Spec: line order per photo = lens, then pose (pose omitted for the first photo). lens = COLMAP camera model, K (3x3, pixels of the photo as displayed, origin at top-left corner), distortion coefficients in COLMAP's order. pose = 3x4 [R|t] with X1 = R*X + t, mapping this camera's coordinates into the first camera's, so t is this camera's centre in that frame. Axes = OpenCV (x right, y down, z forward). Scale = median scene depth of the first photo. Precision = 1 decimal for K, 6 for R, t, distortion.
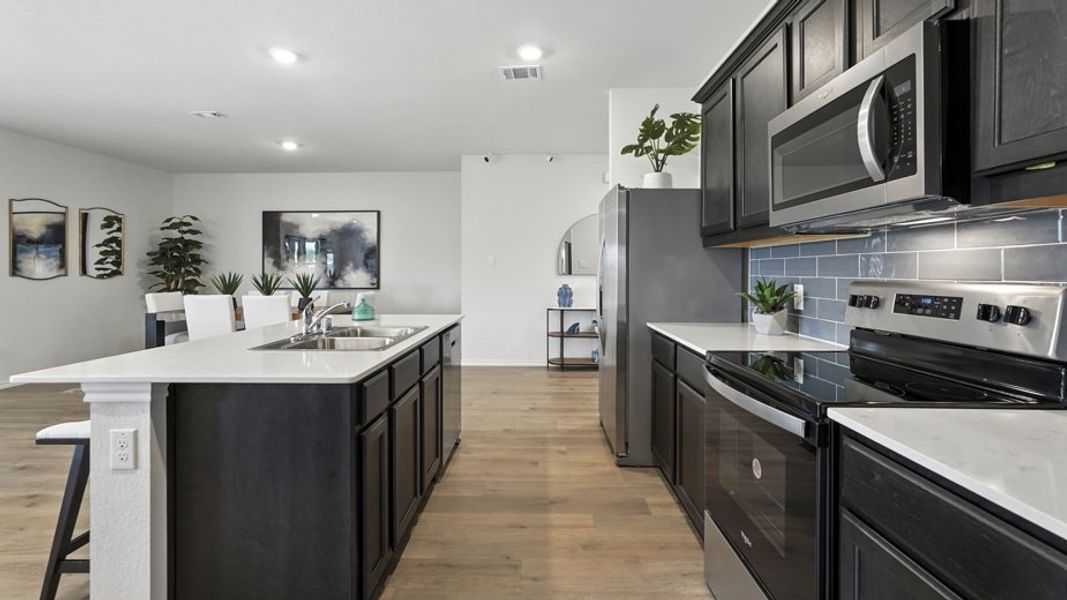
lens RADIAL K [[477.7, 0, 531.7], [0, 477.7, 271.1], [0, 0, 1]] dist [-0.000603, 0.000065]
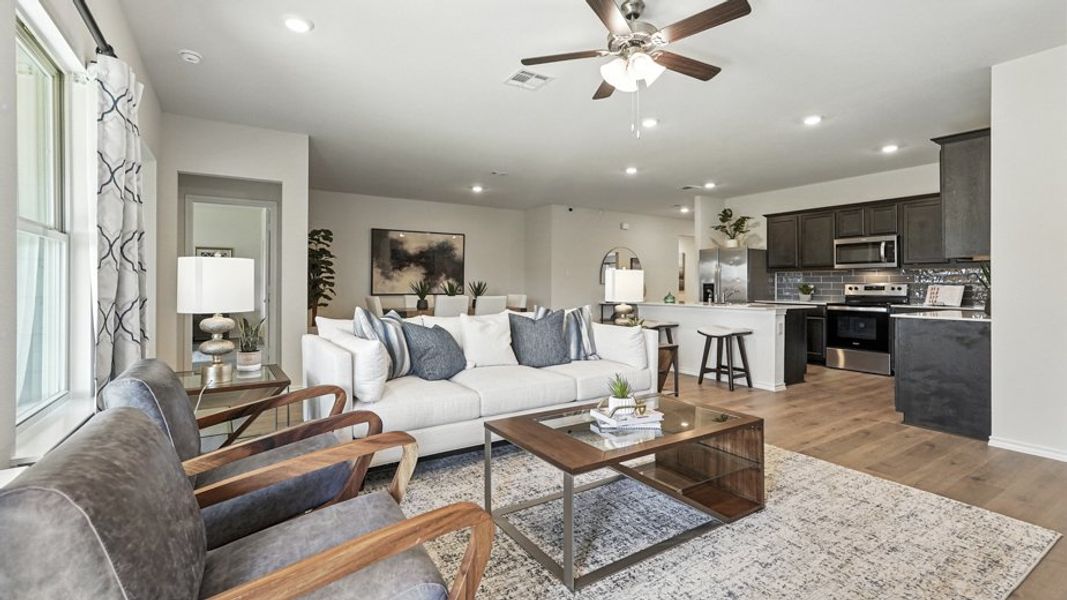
lens RADIAL K [[467.6, 0, 533.5], [0, 467.6, 300.0], [0, 0, 1]] dist [0.000649, 0.000112]
pose [[0.826865, -0.013663, 0.562234, -0.964326], [-0.004565, 0.999509, 0.031002, 0.013871], [-0.562382, -0.028201, 0.826397, -0.185846]]
